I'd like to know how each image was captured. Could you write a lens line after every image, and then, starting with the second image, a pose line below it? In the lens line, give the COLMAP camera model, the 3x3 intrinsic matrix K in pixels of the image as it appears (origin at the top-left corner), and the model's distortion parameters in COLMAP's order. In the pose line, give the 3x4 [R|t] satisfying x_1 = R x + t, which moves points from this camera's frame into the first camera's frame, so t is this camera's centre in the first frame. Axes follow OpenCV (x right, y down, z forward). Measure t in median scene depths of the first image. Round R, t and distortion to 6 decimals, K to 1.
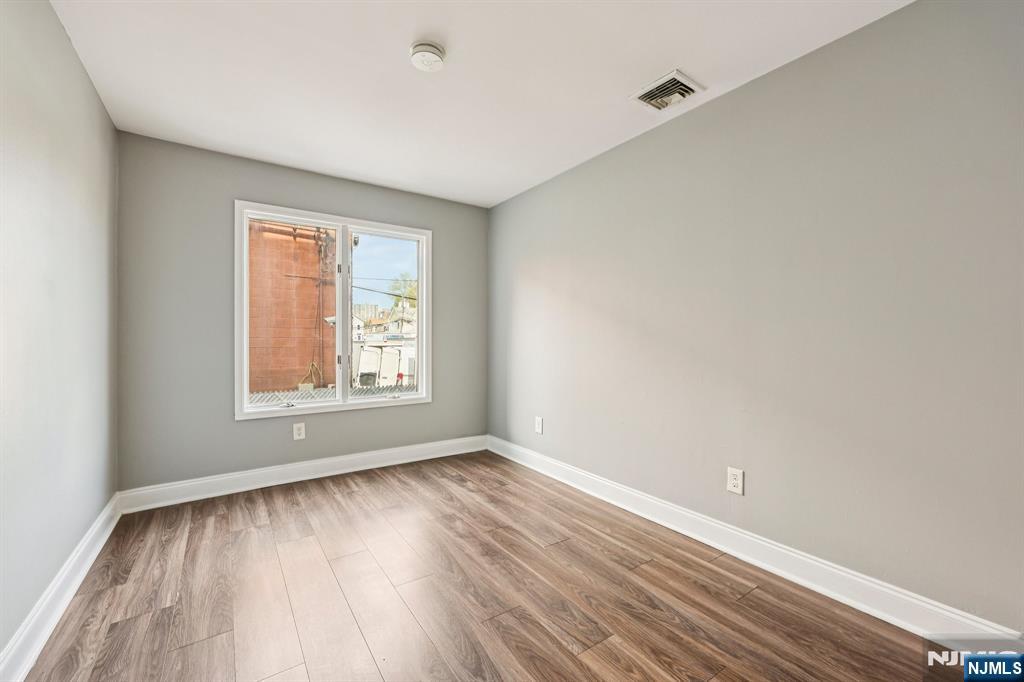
lens RADIAL K [[416.0, 0, 512.4], [0, 416.0, 336.6], [0, 0, 1]] dist [0.000928, 0.000625]
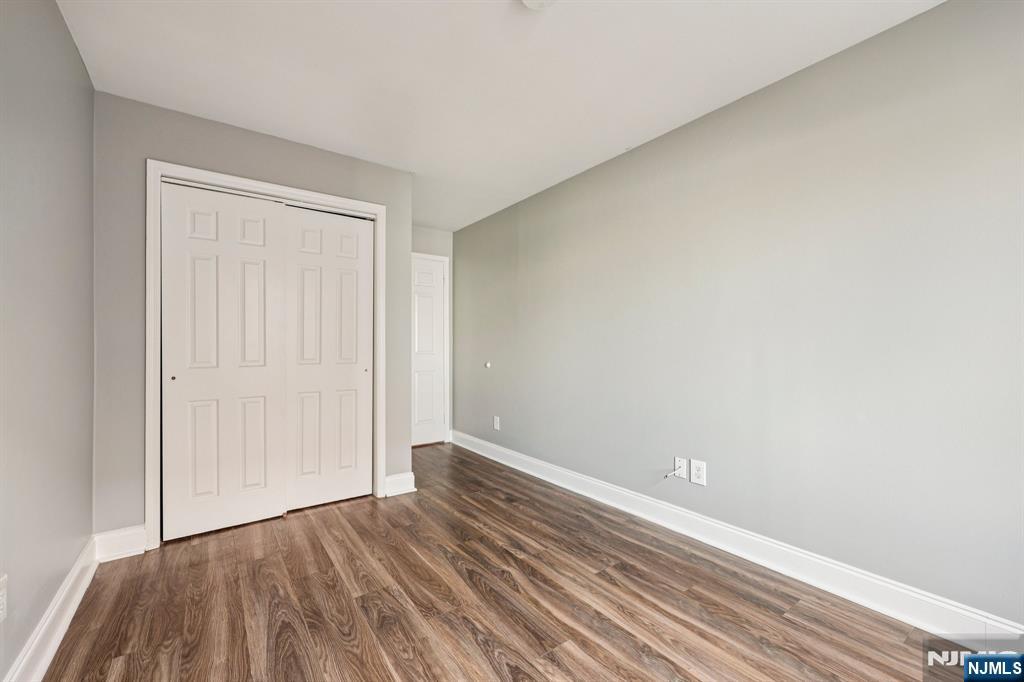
lens RADIAL K [[416.0, 0, 512.1], [0, 416.0, 347.4], [0, 0, 1]] dist [0.000928, 0.000625]
pose [[-0.999555, -0.002658, -0.029721, -0.138135], [-0.002704, 0.999995, 0.001498, 0.011883], [0.029717, 0.001578, -0.999557, 1.873962]]
